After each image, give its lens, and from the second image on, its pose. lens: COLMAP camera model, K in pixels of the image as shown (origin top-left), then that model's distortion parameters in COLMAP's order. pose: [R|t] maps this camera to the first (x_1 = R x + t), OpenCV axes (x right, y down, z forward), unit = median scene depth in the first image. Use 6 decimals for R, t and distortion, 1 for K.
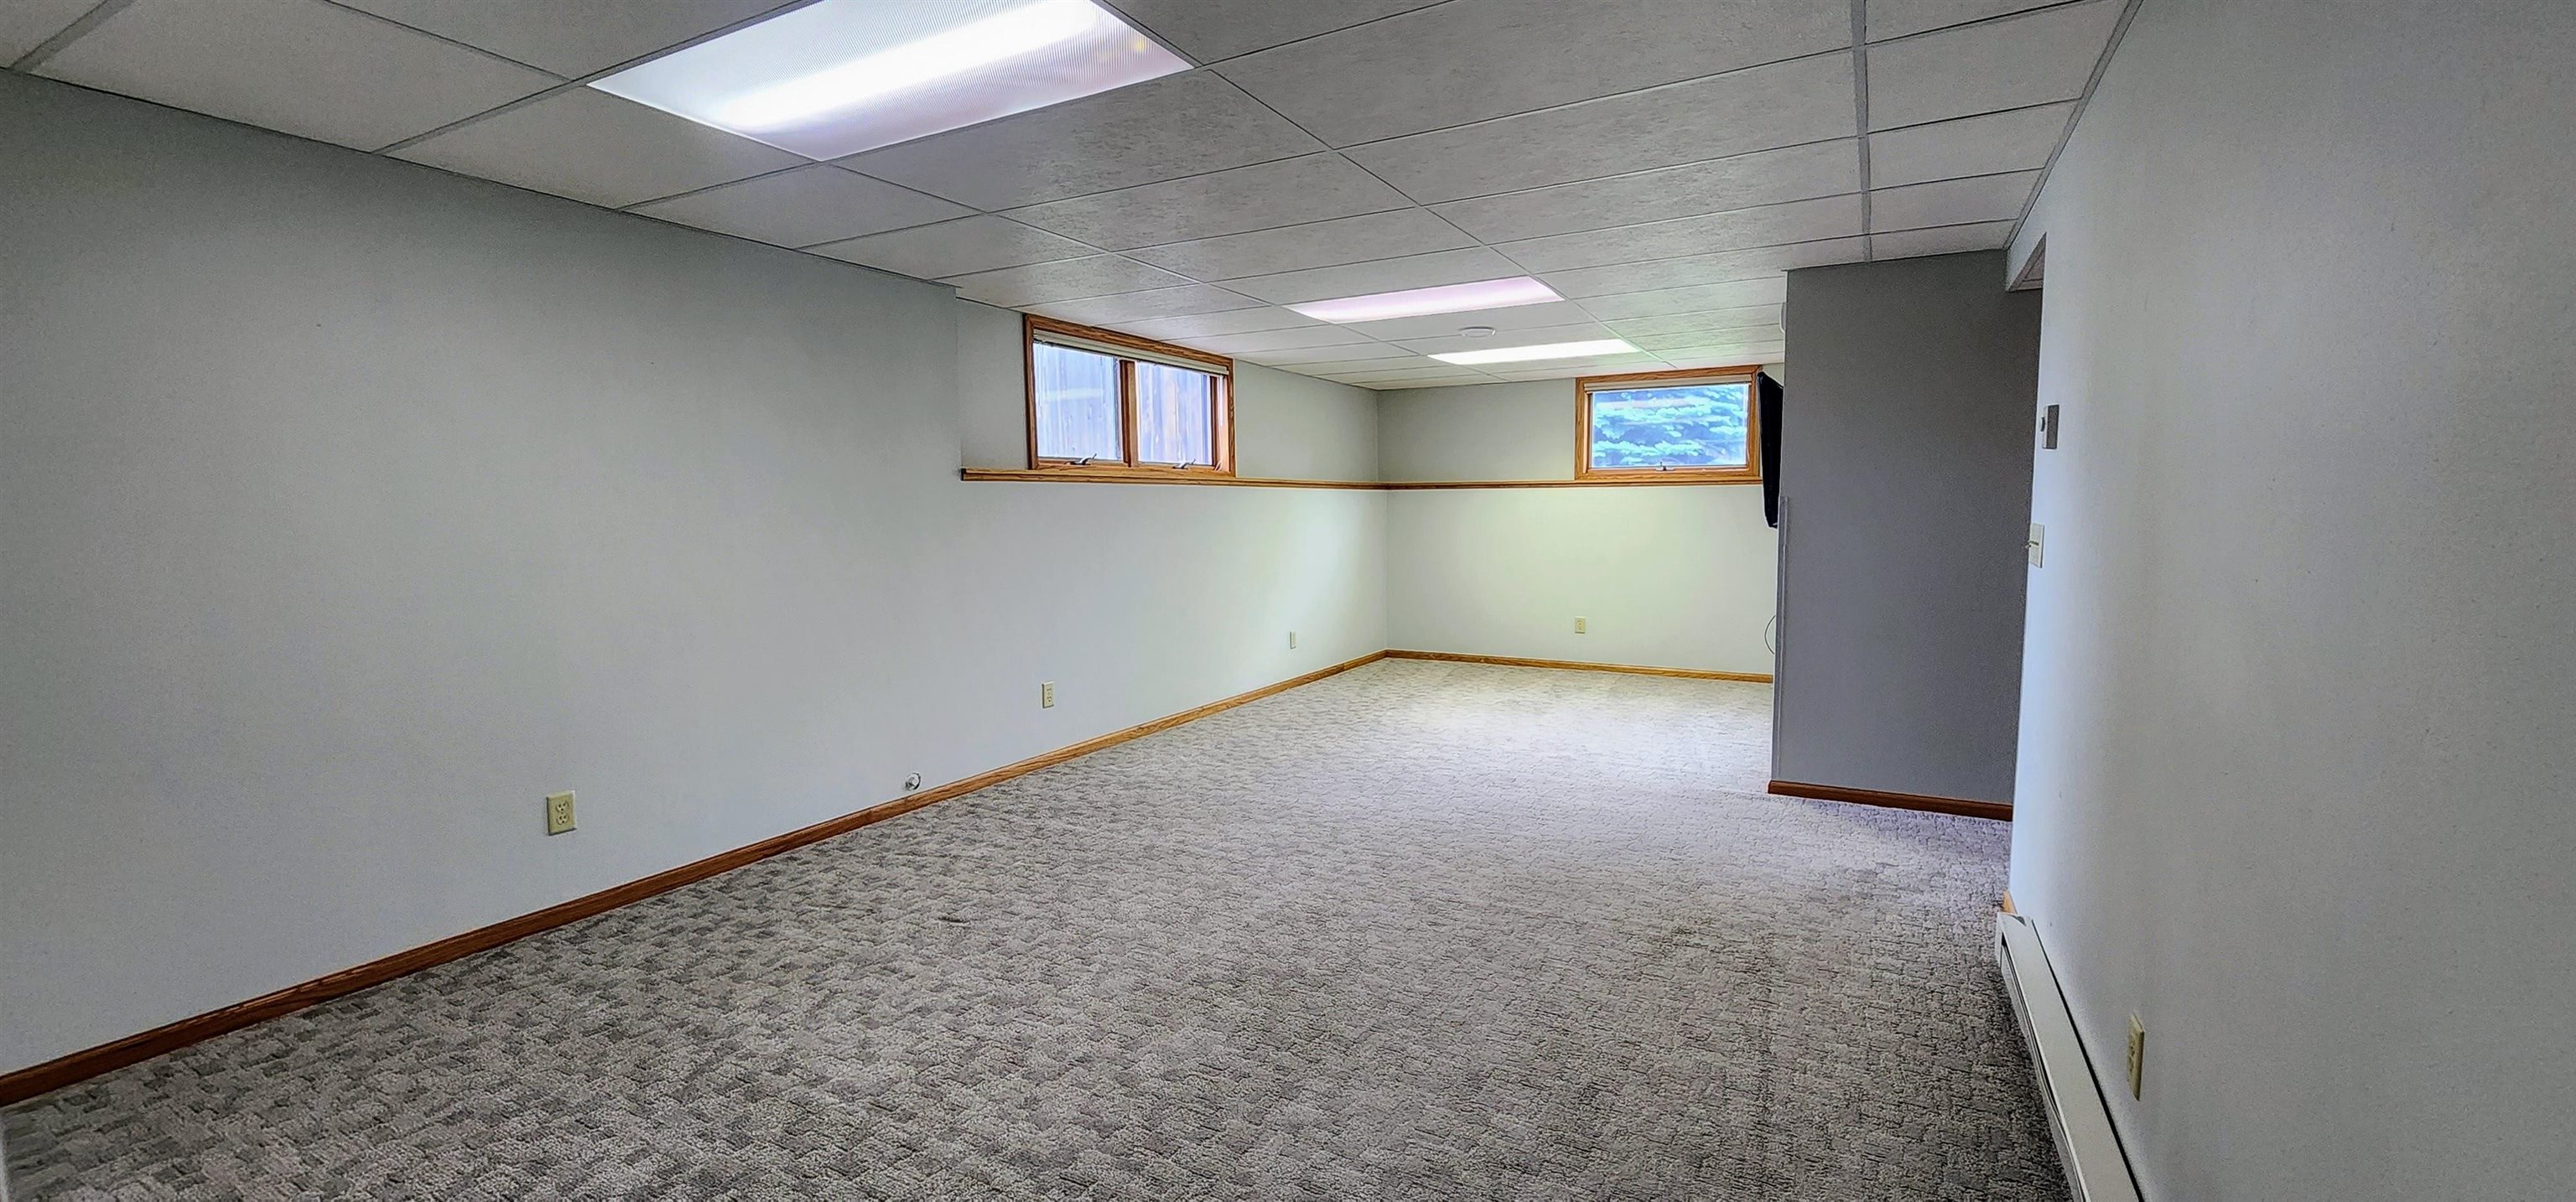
lens RADIAL K [[1052.8, 0, 1298.0], [0, 1052.8, 608.5], [0, 0, 1]] dist [-0.001964, 0.002660]
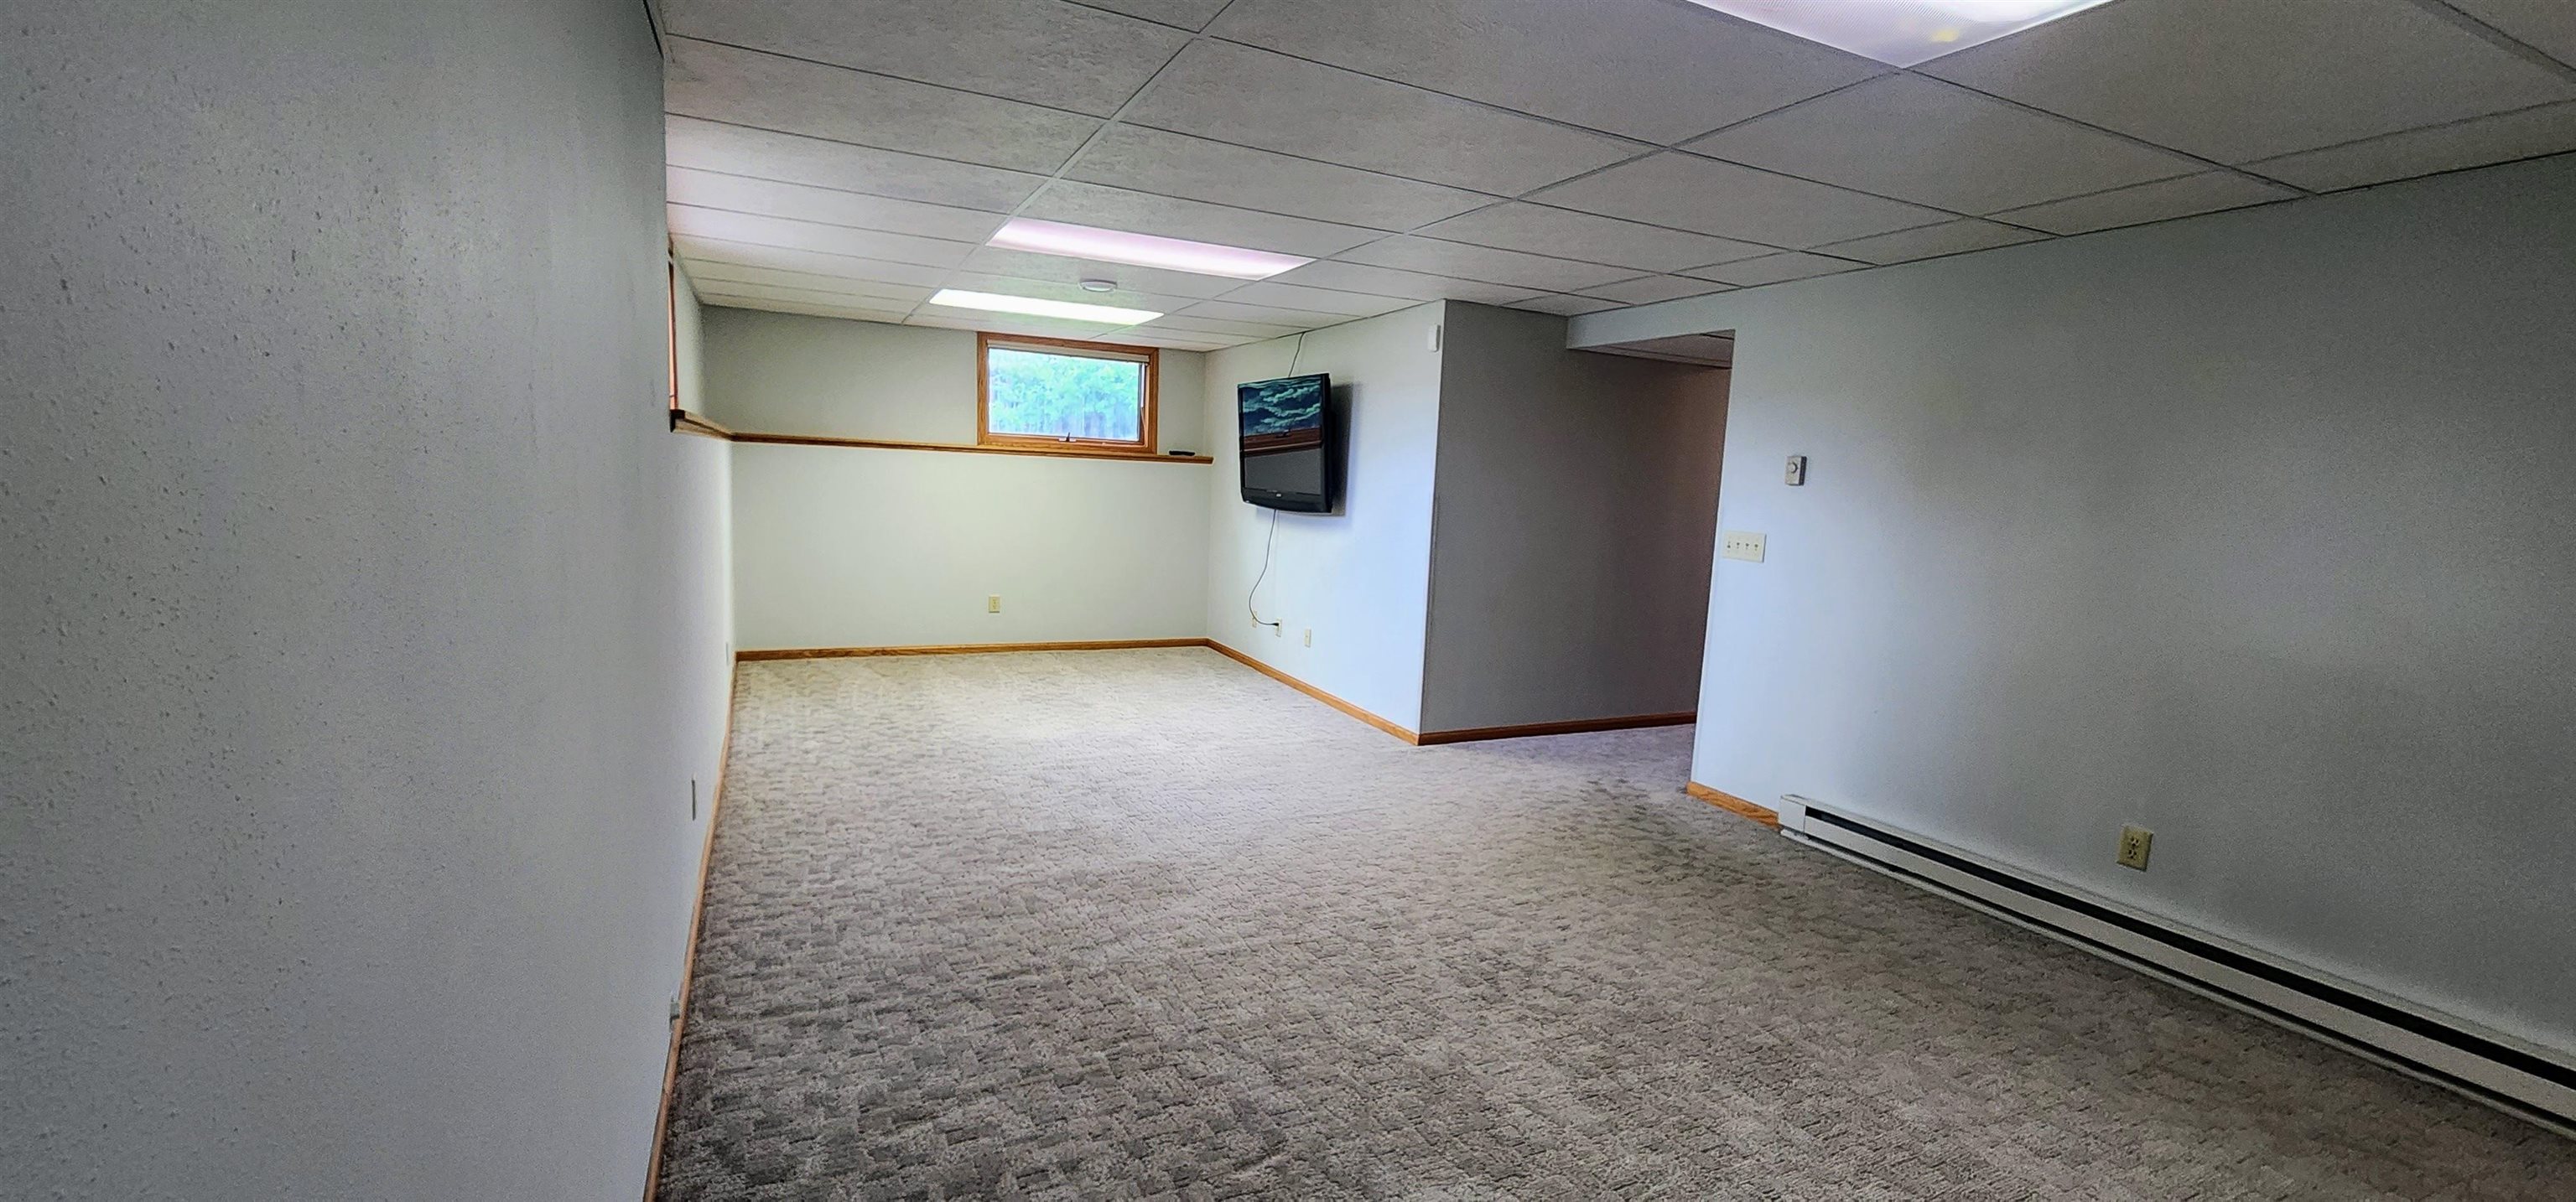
lens RADIAL K [[1052.8, 0, 1298.0], [0, 1052.8, 608.5], [0, 0, 1]] dist [-0.001964, 0.002660]
pose [[0.586181, -0.072144, 0.806962, -0.597174], [0.031179, 0.997298, 0.066511, -0.061774], [-0.809580, -0.013827, 0.586847, 0.446041]]
